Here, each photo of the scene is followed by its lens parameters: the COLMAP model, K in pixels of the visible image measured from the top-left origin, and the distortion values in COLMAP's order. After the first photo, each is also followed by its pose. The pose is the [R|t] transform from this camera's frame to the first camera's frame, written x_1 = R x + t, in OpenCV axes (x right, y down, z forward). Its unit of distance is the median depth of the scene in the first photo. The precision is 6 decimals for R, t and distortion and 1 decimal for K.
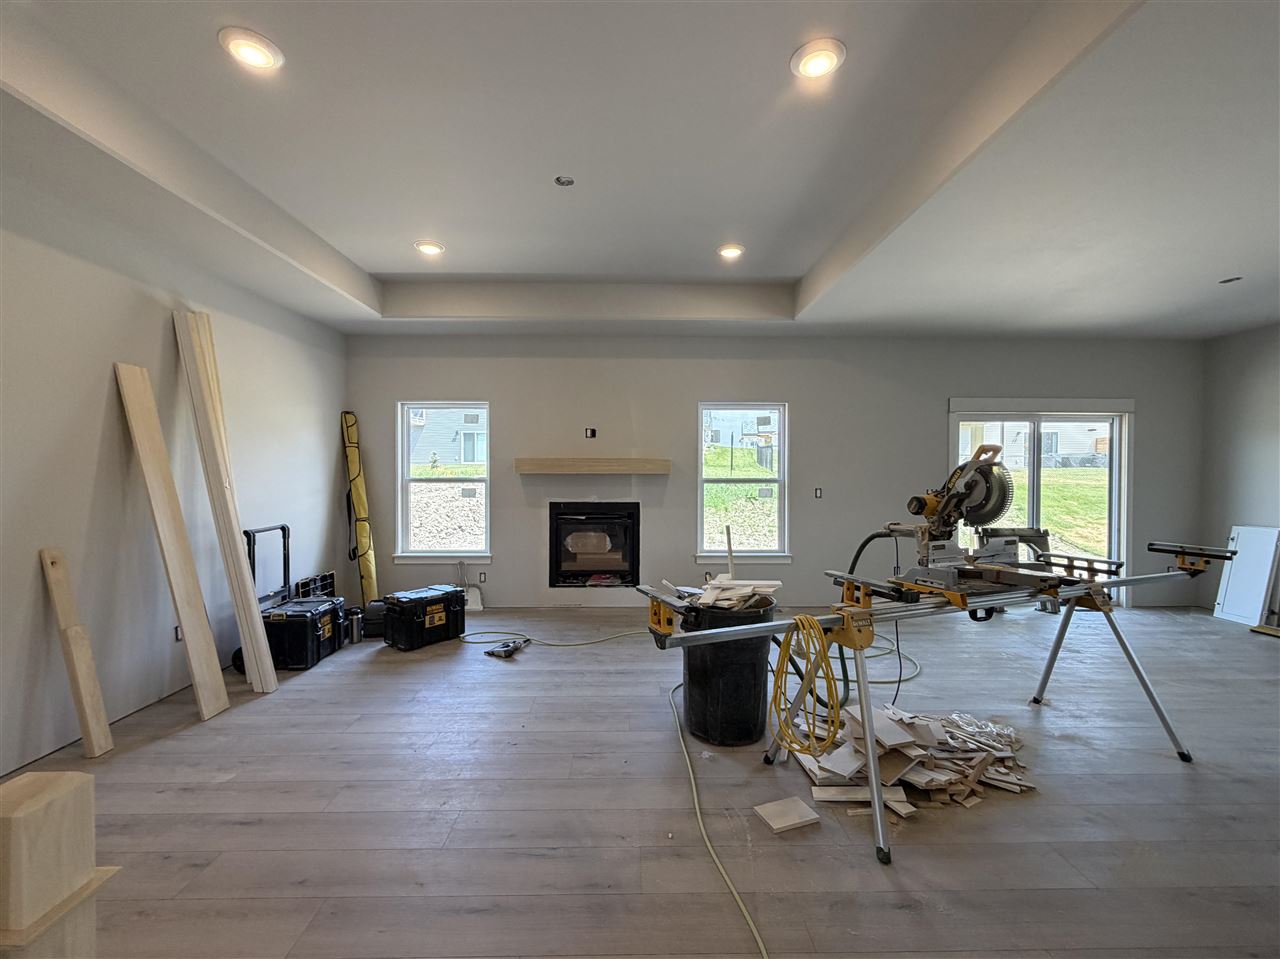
lens RADIAL K [[552.3, 0, 638.4], [0, 552.3, 479.6], [0, 0, 1]] dist [-0.000953, 0.000175]
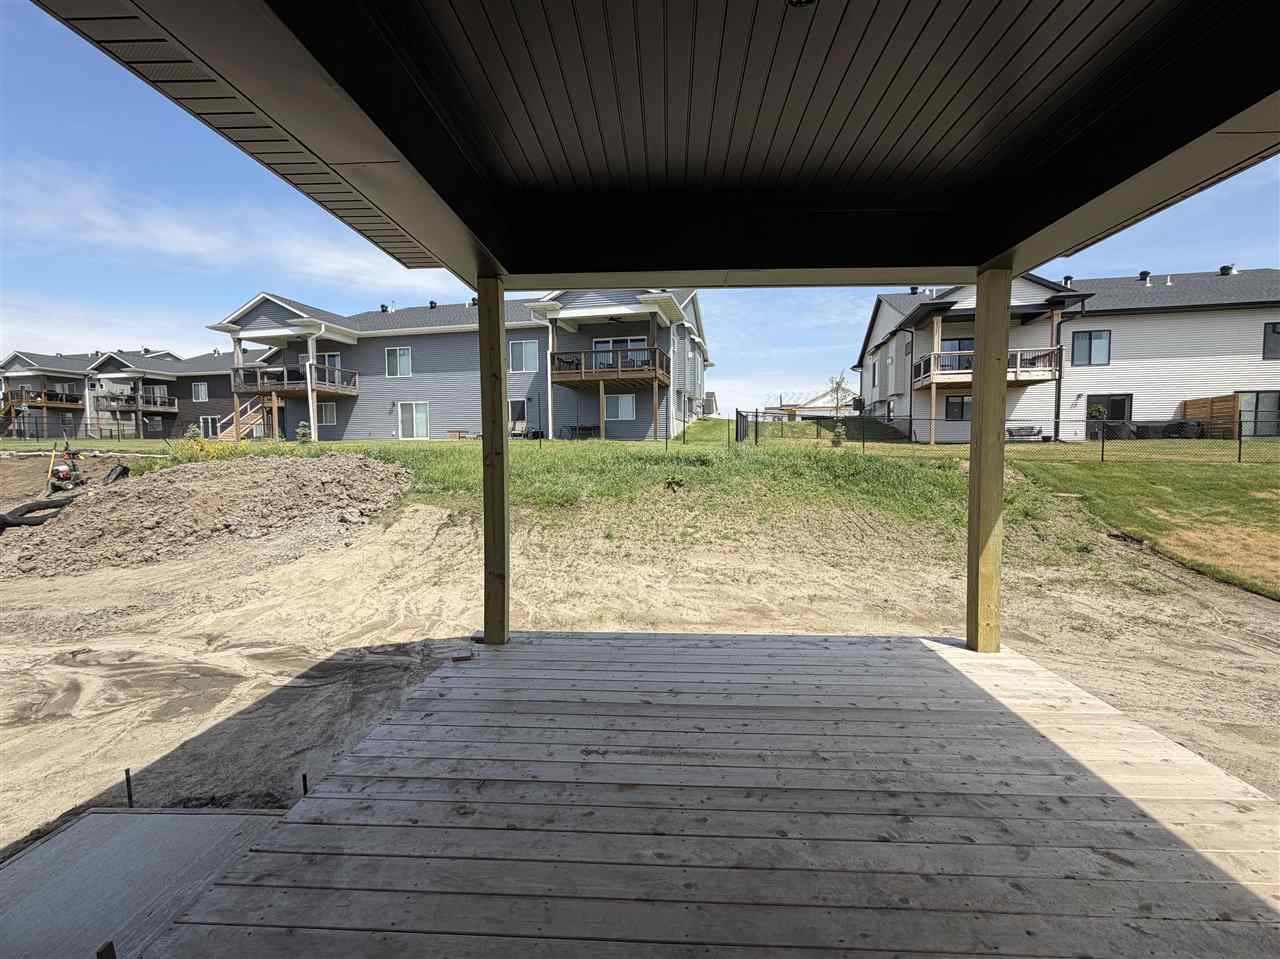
lens RADIAL K [[552.3, 0, 638.4], [0, 552.3, 479.6], [0, 0, 1]] dist [-0.000953, 0.000175]
pose [[0.997937, -0.001223, -0.064194, 0.653362], [0.003708, 0.999248, 0.038597, 0.008665], [0.064099, -0.038755, 0.997191, 0.997743]]
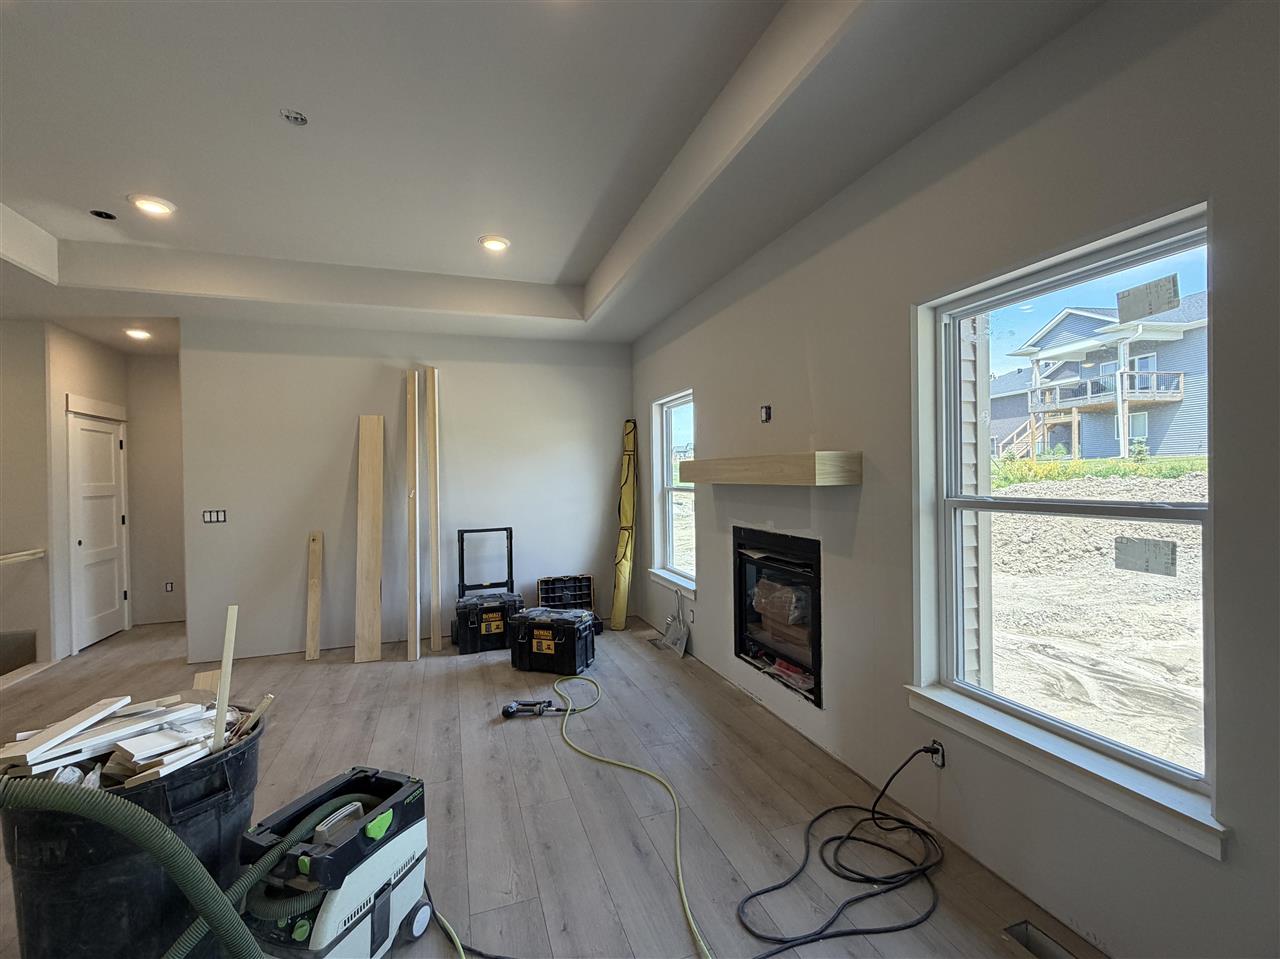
lens RADIAL K [[552.3, 0, 638.4], [0, 552.3, 479.6], [0, 0, 1]] dist [-0.000953, 0.000175]
pose [[0.312619, 0.001942, -0.949877, 0.427510], [0.005590, 0.999977, 0.003884, -0.017415], [0.949862, -0.006525, 0.312601, 0.686670]]
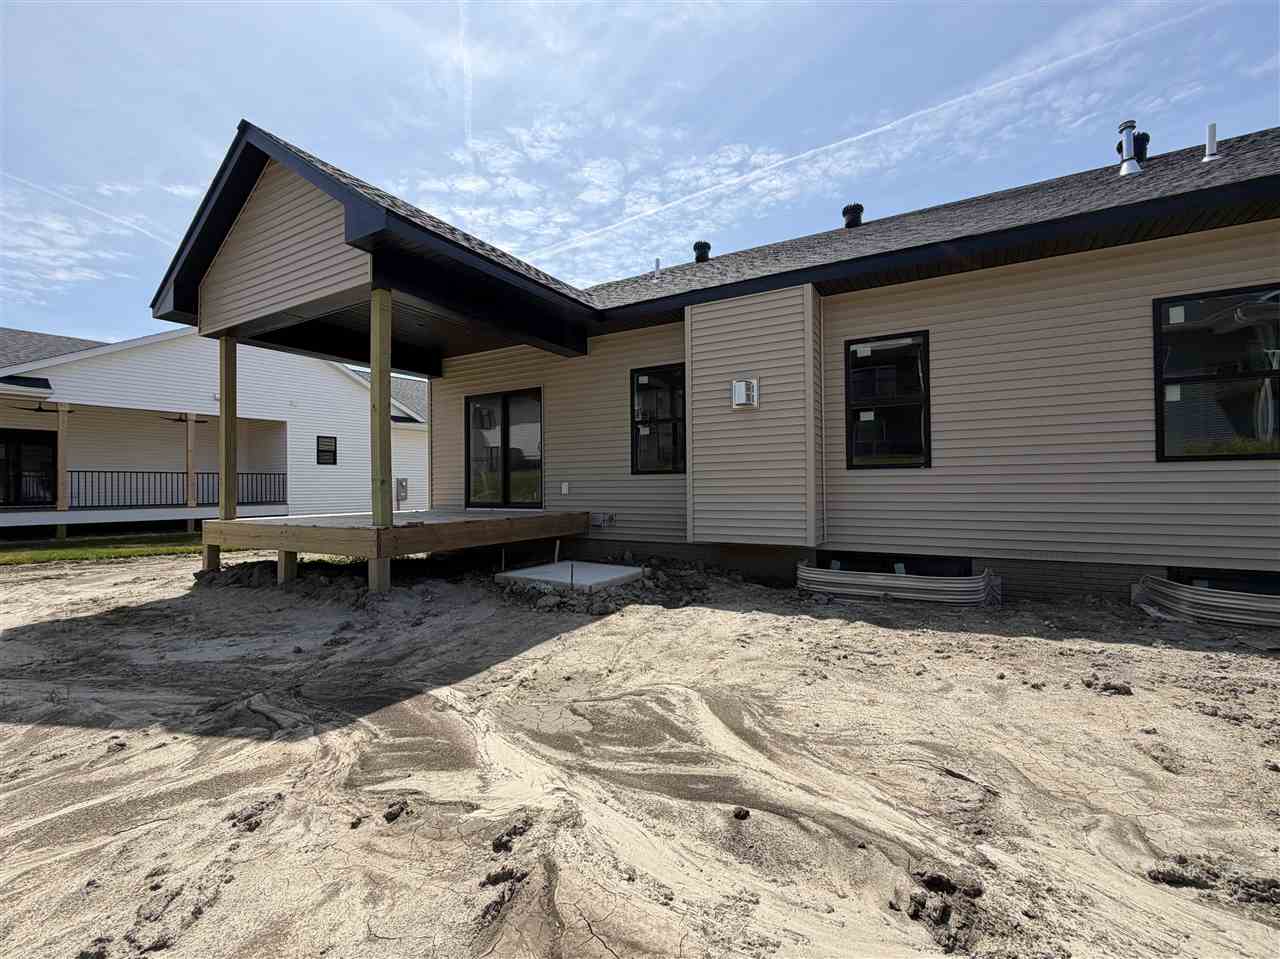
lens RADIAL K [[552.3, 0, 638.4], [0, 552.3, 479.6], [0, 0, 1]] dist [-0.000953, 0.000175]
pose [[-0.859522, 0.012222, 0.510952, -0.500517], [0.016418, 0.999858, 0.003703, 0.153444], [-0.510834, 0.011572, -0.859601, 2.294788]]
